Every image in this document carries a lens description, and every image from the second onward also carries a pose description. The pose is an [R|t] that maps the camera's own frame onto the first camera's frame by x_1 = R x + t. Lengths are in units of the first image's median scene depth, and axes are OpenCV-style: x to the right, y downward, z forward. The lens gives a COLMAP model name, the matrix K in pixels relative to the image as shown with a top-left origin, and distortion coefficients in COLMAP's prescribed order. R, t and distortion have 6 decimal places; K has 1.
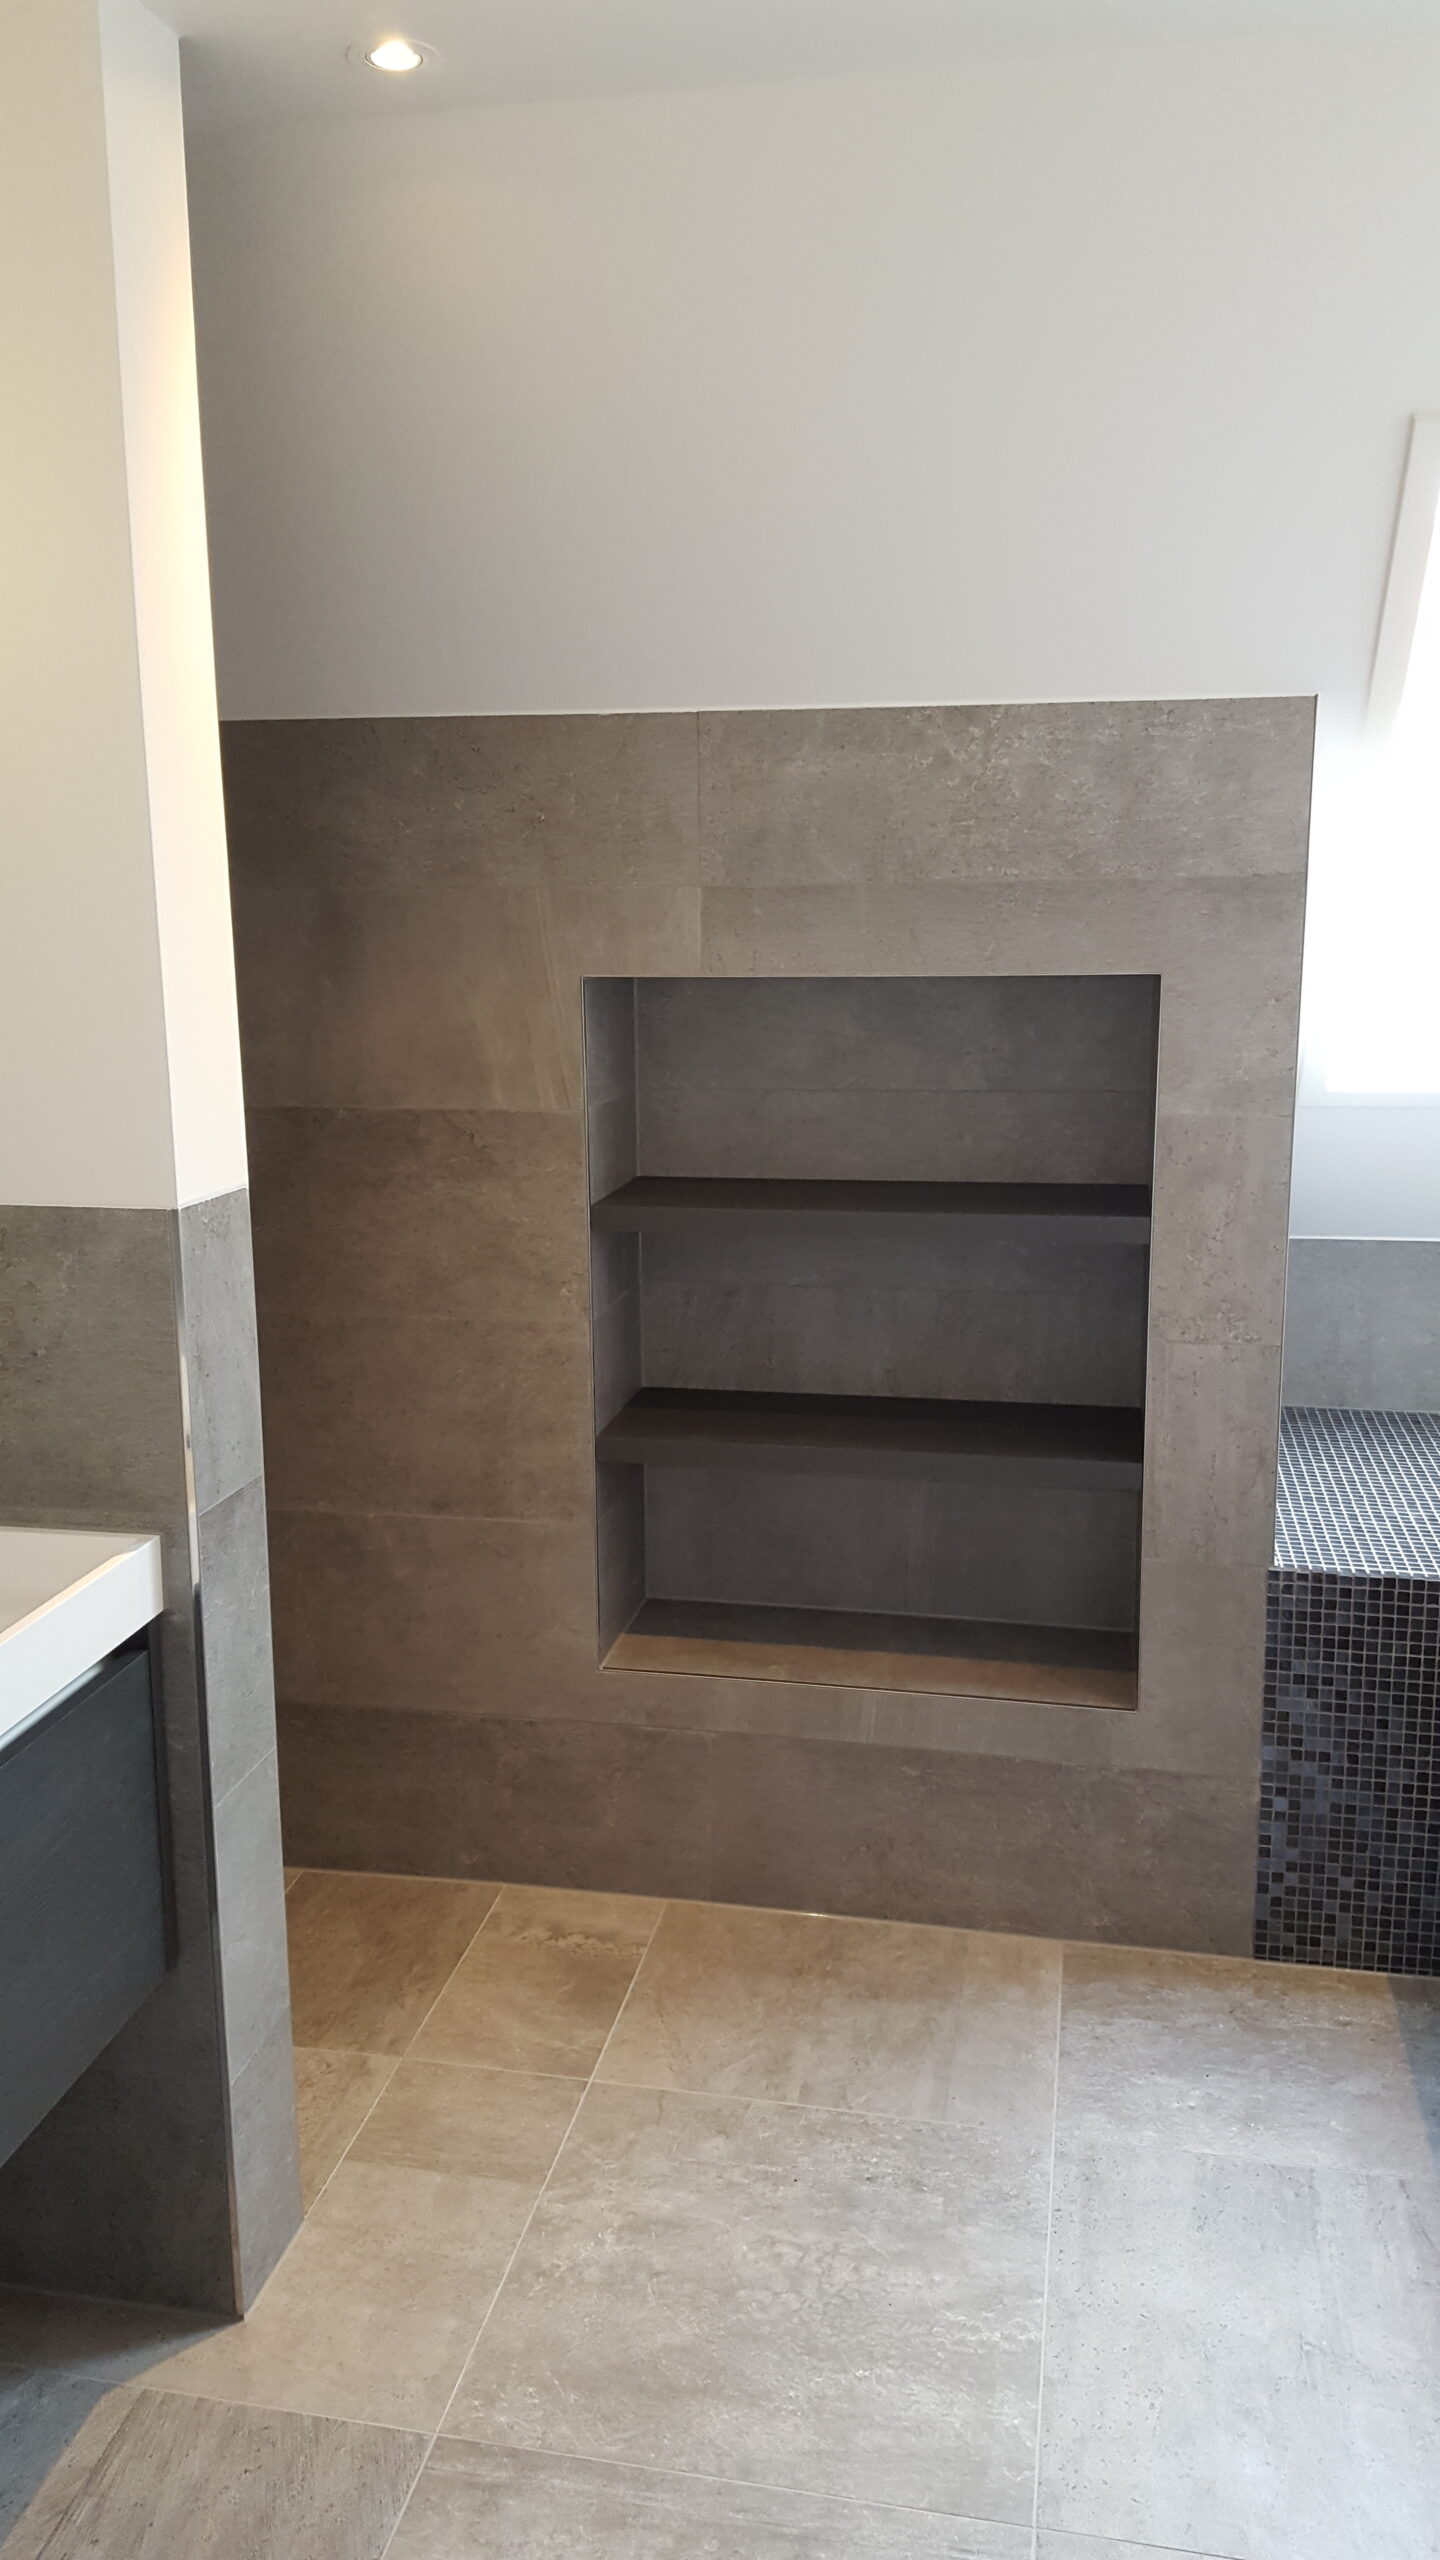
lens RADIAL K [[1887.4, 0, 706.3], [0, 1887.4, 1257.2], [0, 0, 1]] dist [0.104991, -0.163848]
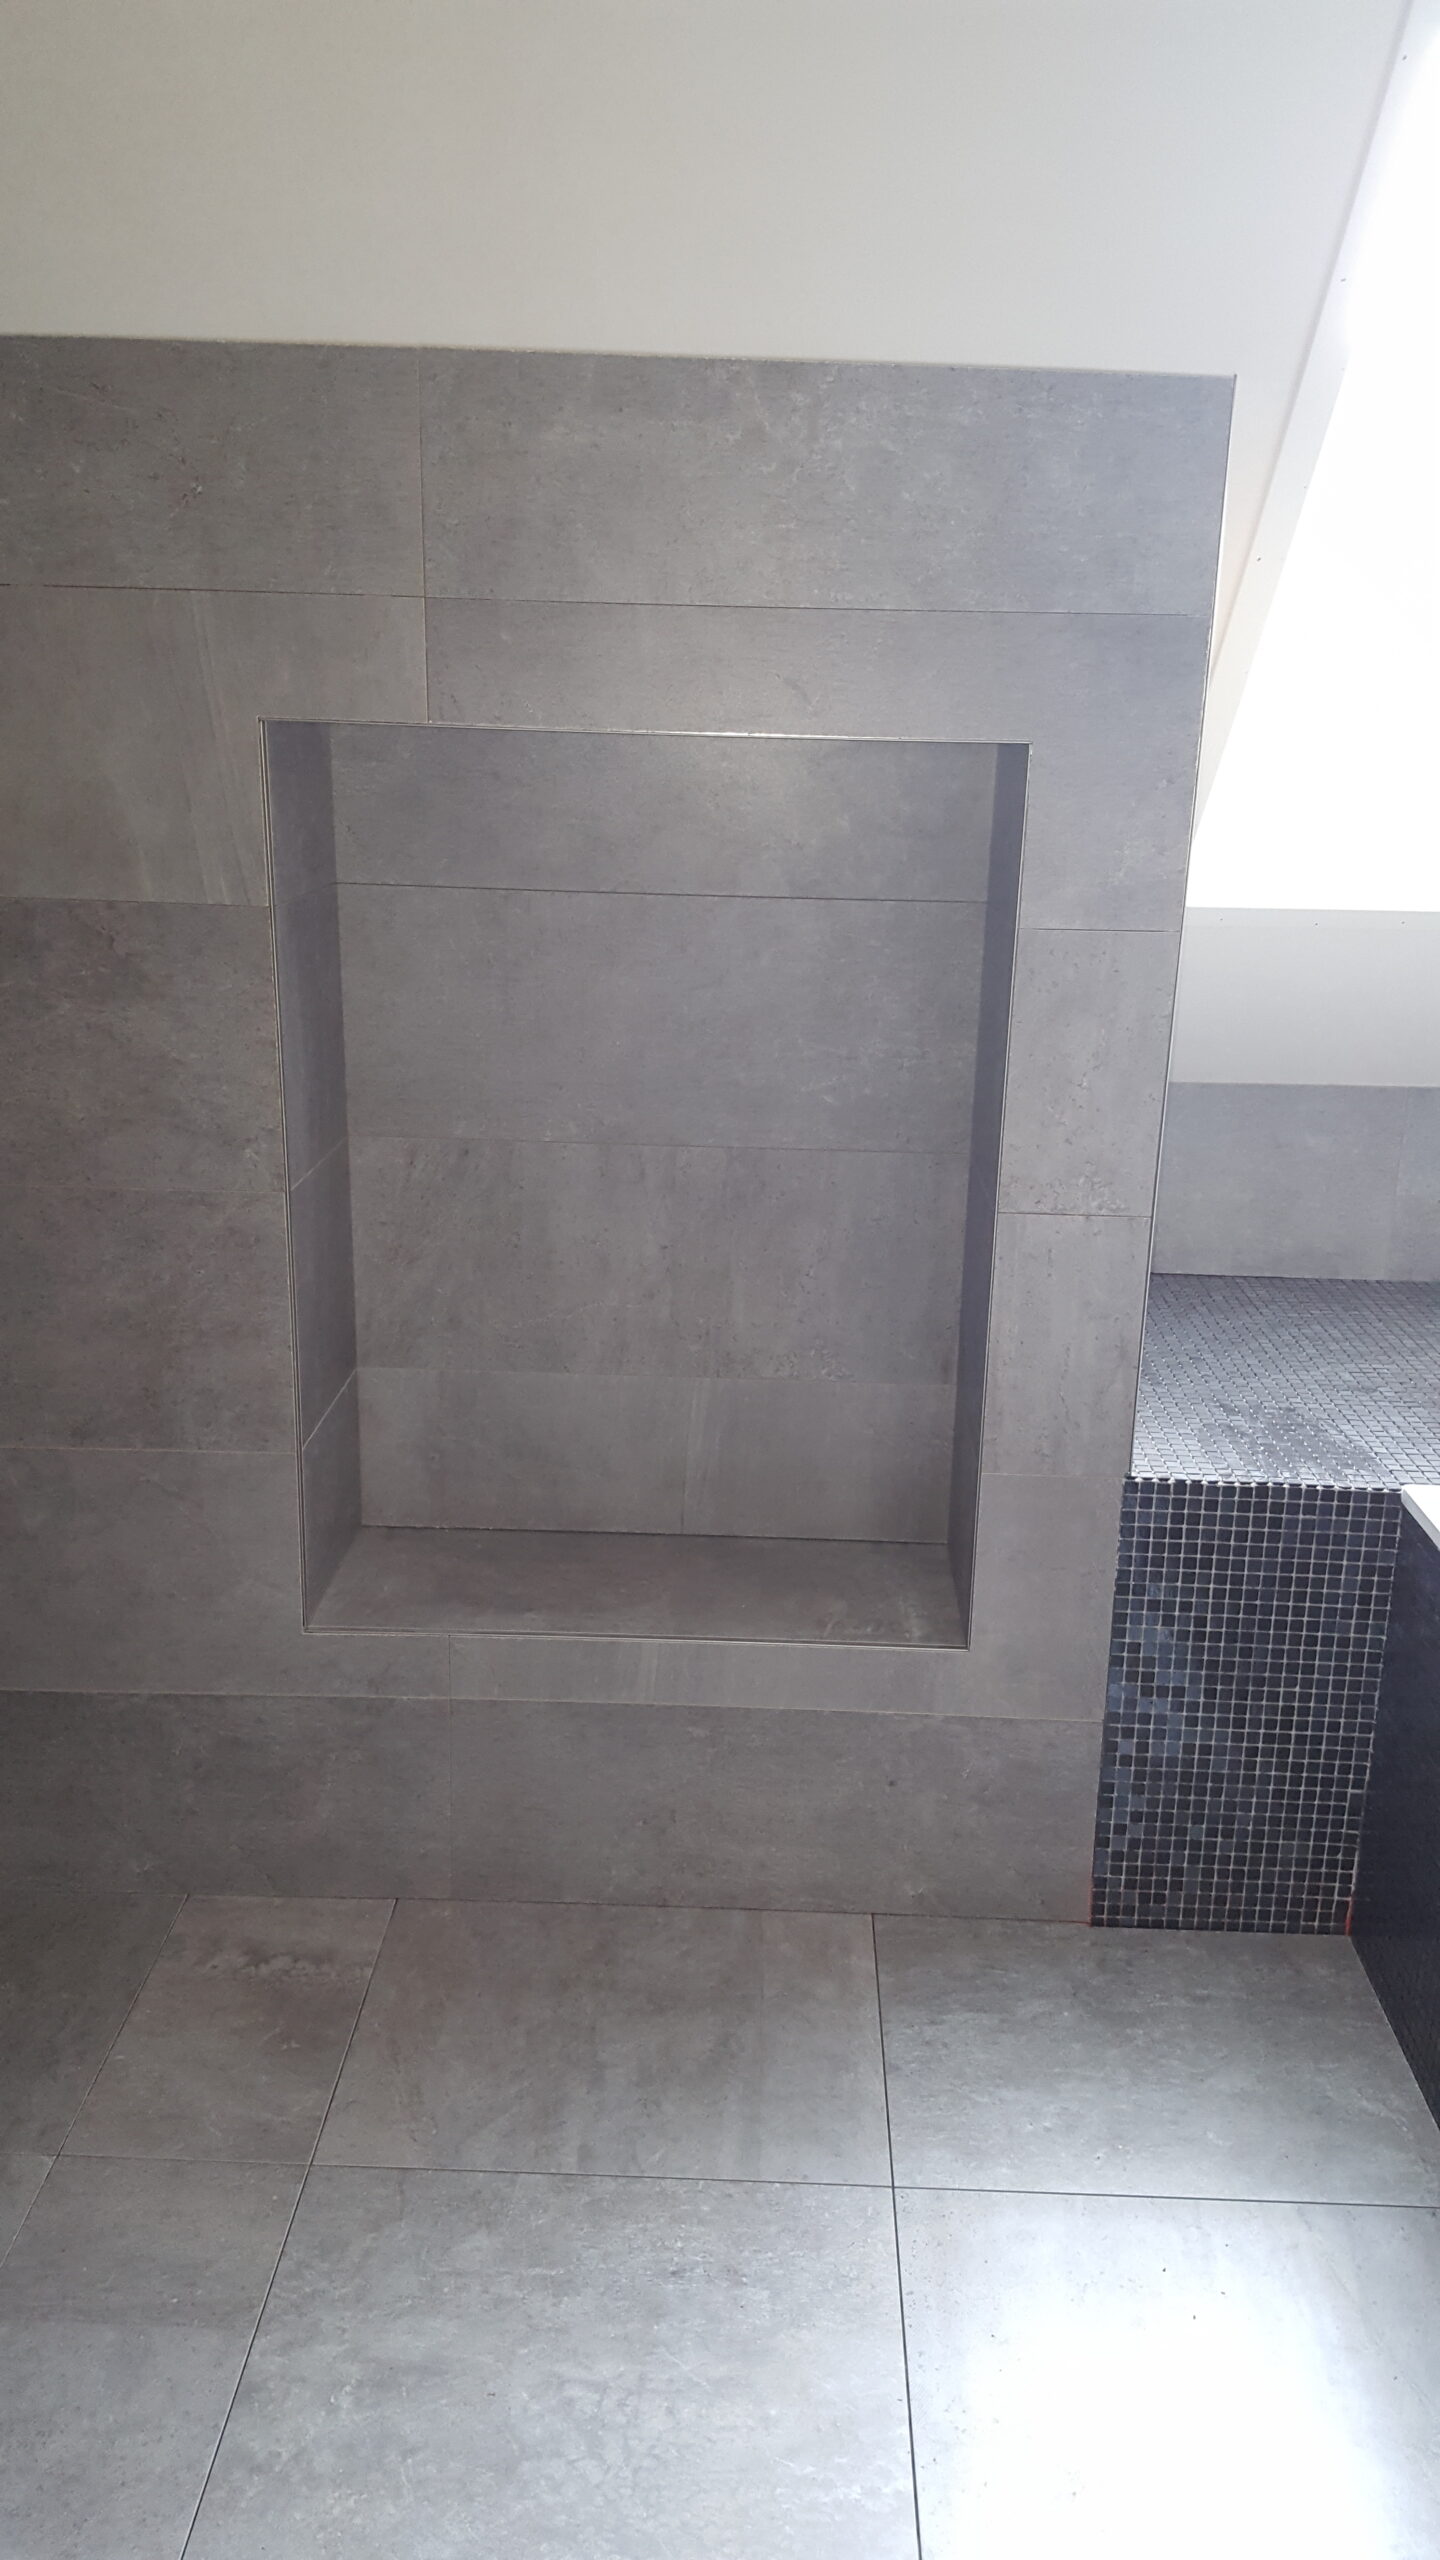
lens RADIAL K [[1887.4, 0, 737.8], [0, 1887.4, 1277.2], [0, 0, 1]] dist [0.104991, -0.163848]
pose [[0.982859, -0.017995, 0.183481, -0.023536], [0.000184, 0.995320, 0.096633, -0.005983], [-0.184361, -0.094943, 0.978262, 0.218584]]
